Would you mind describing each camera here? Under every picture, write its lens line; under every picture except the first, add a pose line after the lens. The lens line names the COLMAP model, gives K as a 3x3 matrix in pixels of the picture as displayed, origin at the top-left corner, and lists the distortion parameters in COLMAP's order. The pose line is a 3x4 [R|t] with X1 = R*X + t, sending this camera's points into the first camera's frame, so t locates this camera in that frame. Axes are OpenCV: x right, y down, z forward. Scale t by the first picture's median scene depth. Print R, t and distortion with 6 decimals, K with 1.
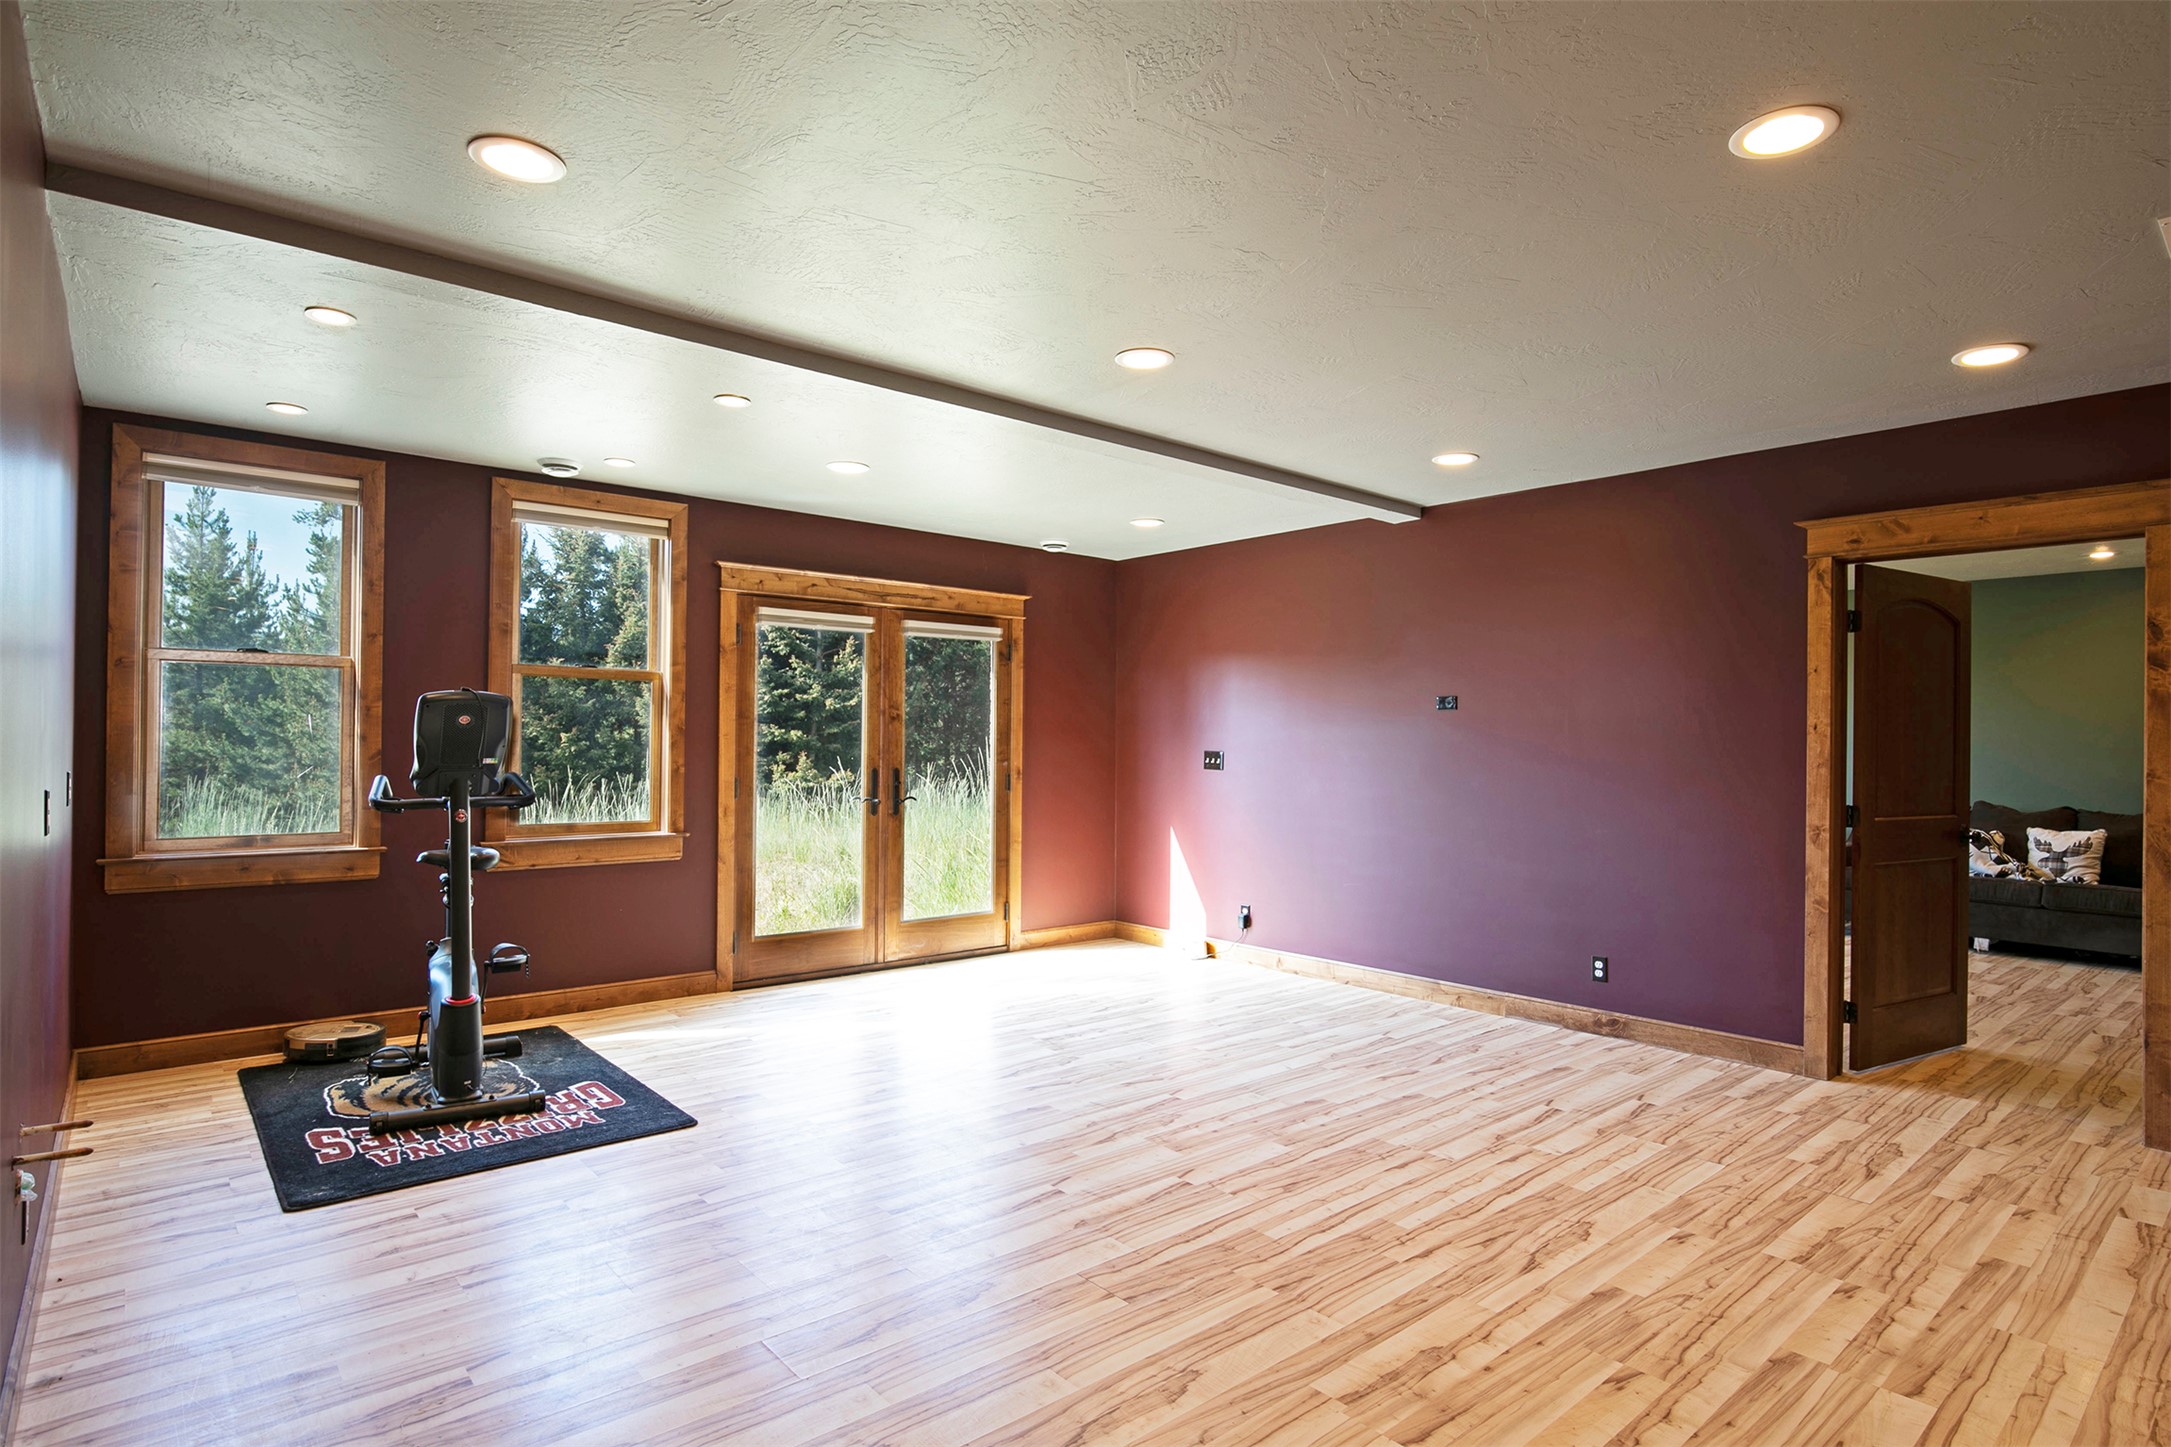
lens RADIAL K [[1140.3, 0, 1085.5], [0, 1140.3, 723.5], [0, 0, 1]] dist [-0.012907, 0.001355]
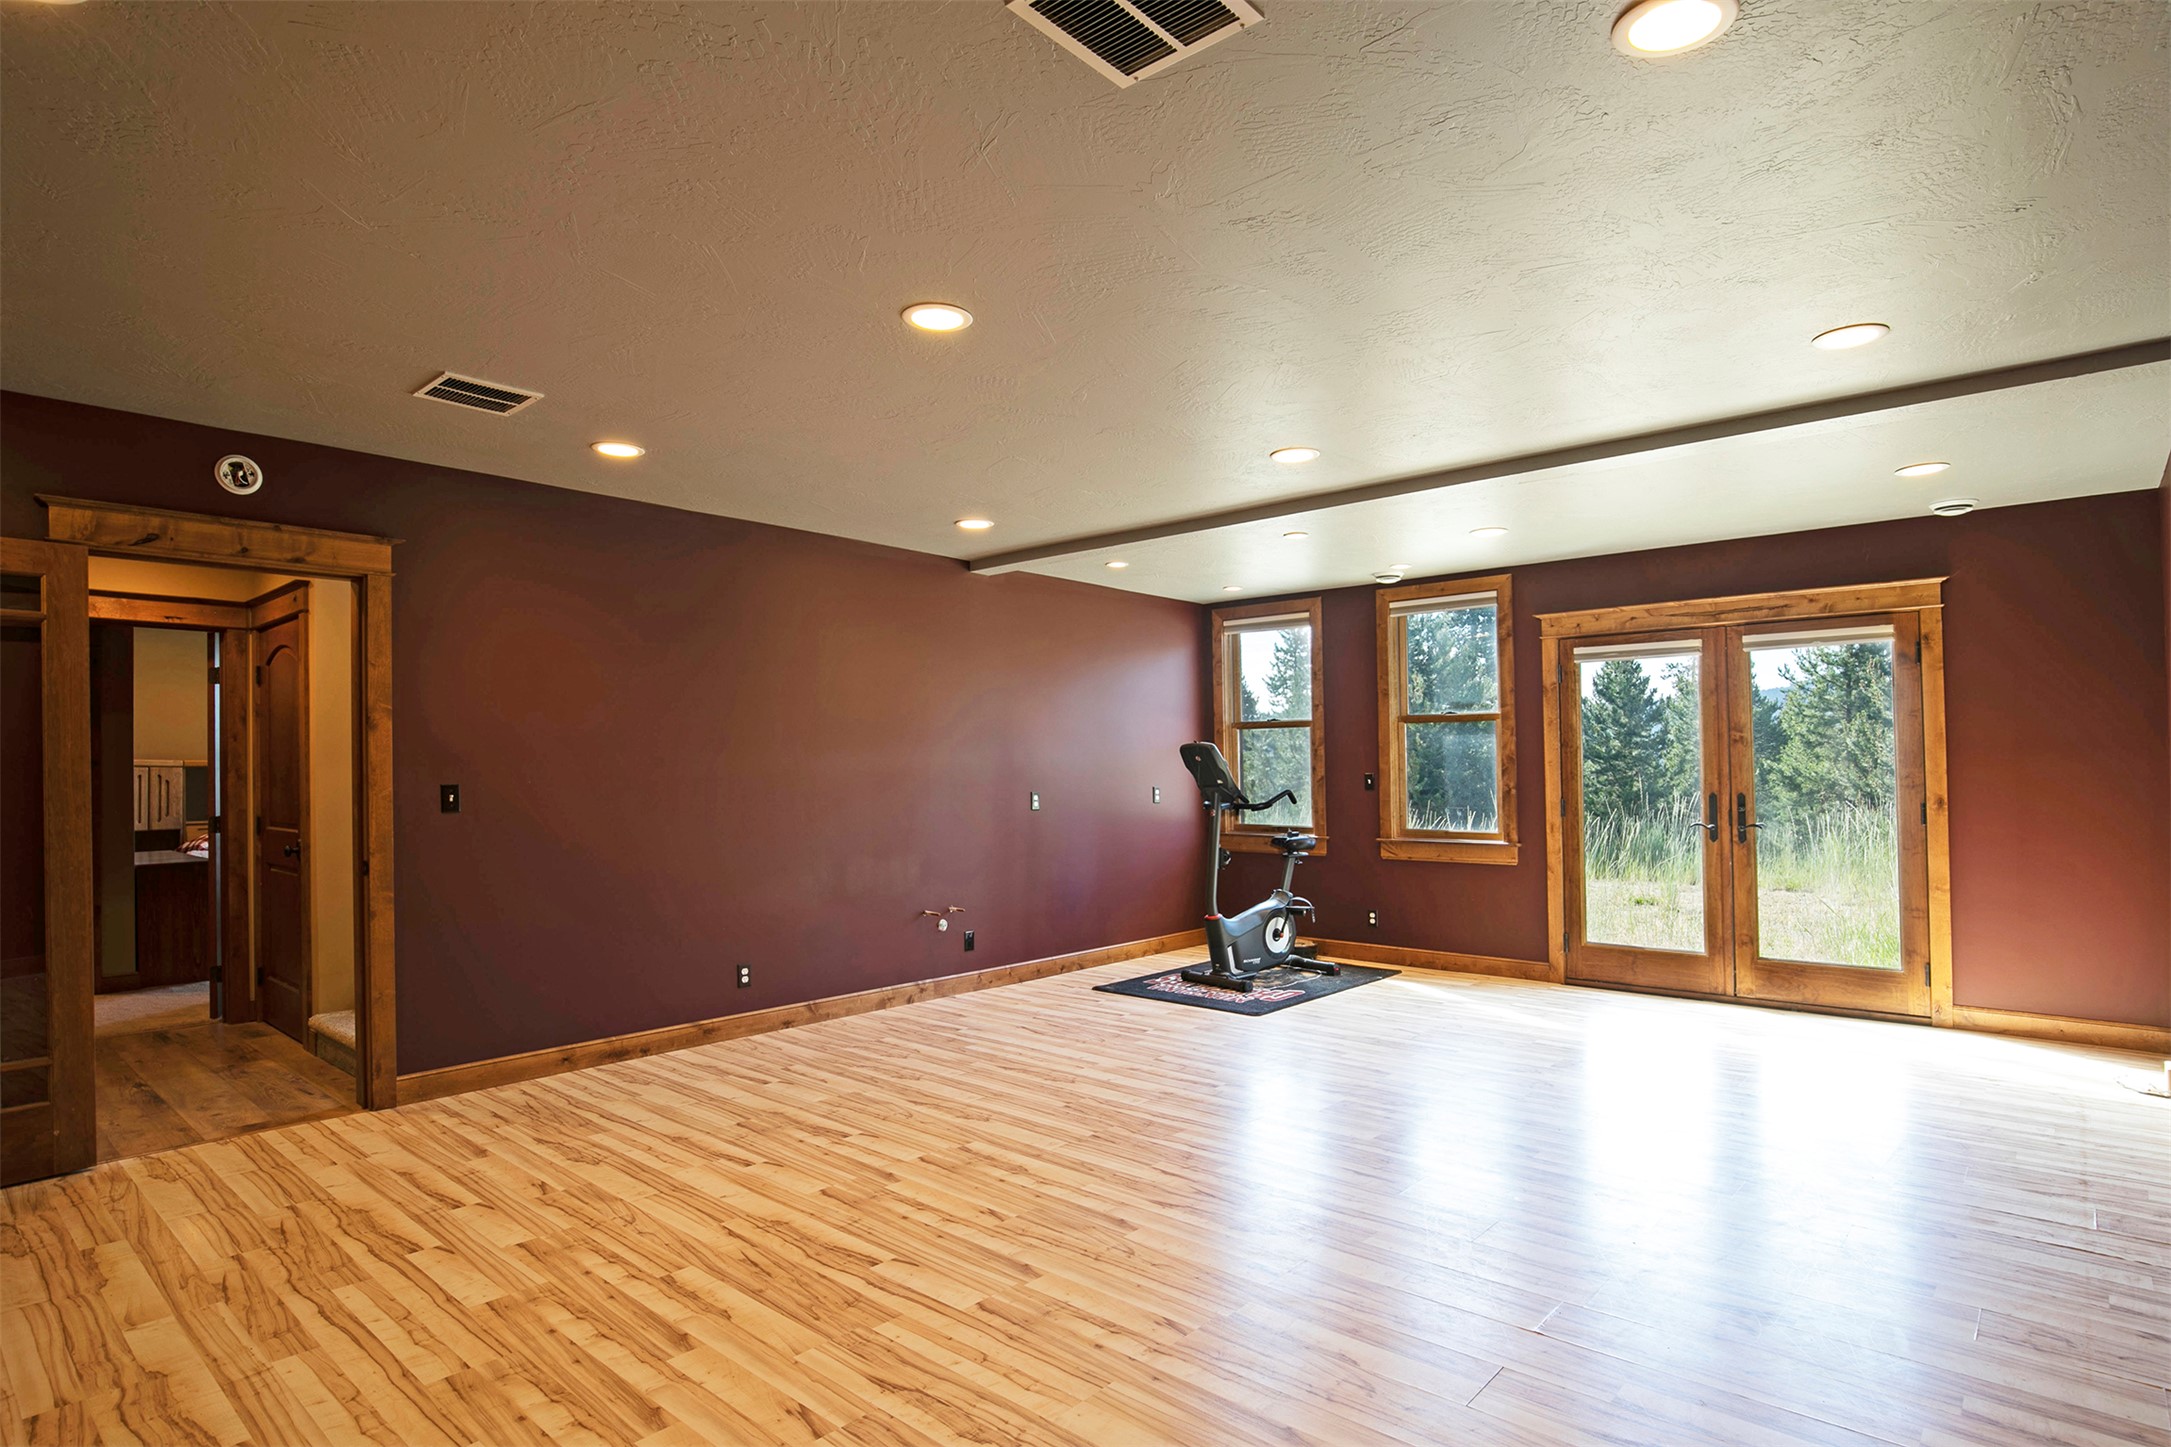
lens RADIAL K [[1130.3, 0, 1089.5], [0, 1130.3, 752.6], [0, 0, 1]] dist [-0.022267, 0.000026]
pose [[0.125825, -0.026487, -0.991699, 1.179405], [0.021890, 0.999474, -0.023918, 0.027233], [0.991811, -0.018698, 0.126339, 0.594831]]
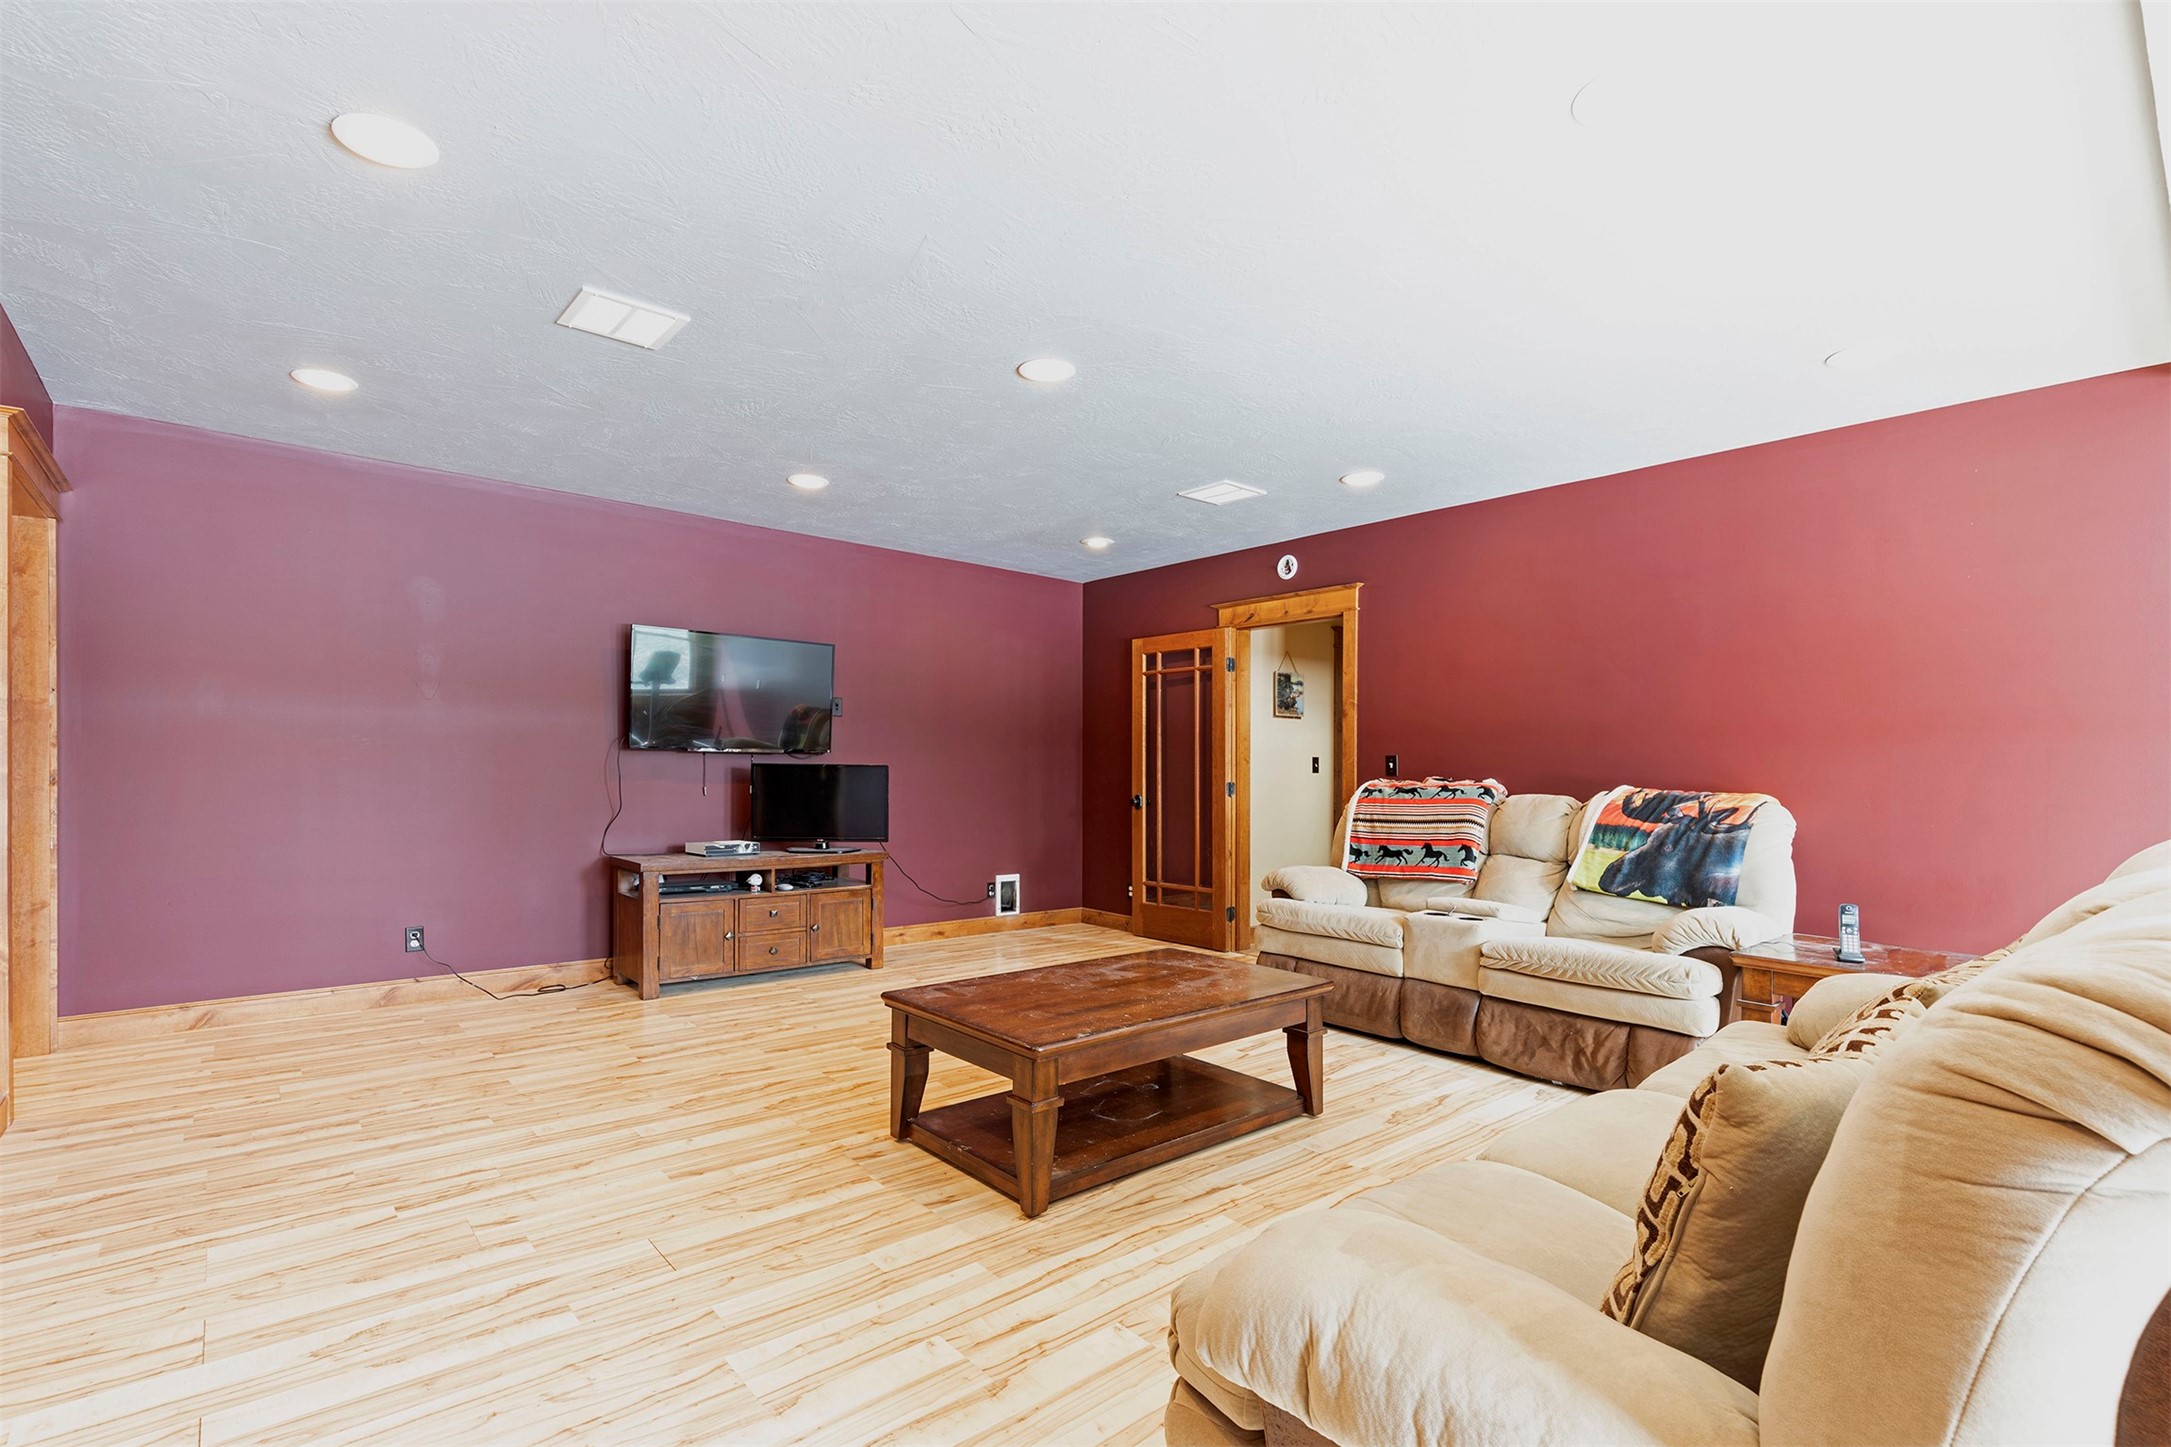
lens RADIAL K [[970.0, 0, 1081.3], [0, 970.0, 780.8], [0, 0, 1]] dist [0.001656, 0.000208]
pose [[-0.999587, -0.027695, 0.007639, 0.329913], [-0.027734, 0.999603, -0.004948, 0.074336], [-0.007499, -0.005158, -0.999959, 1.473370]]
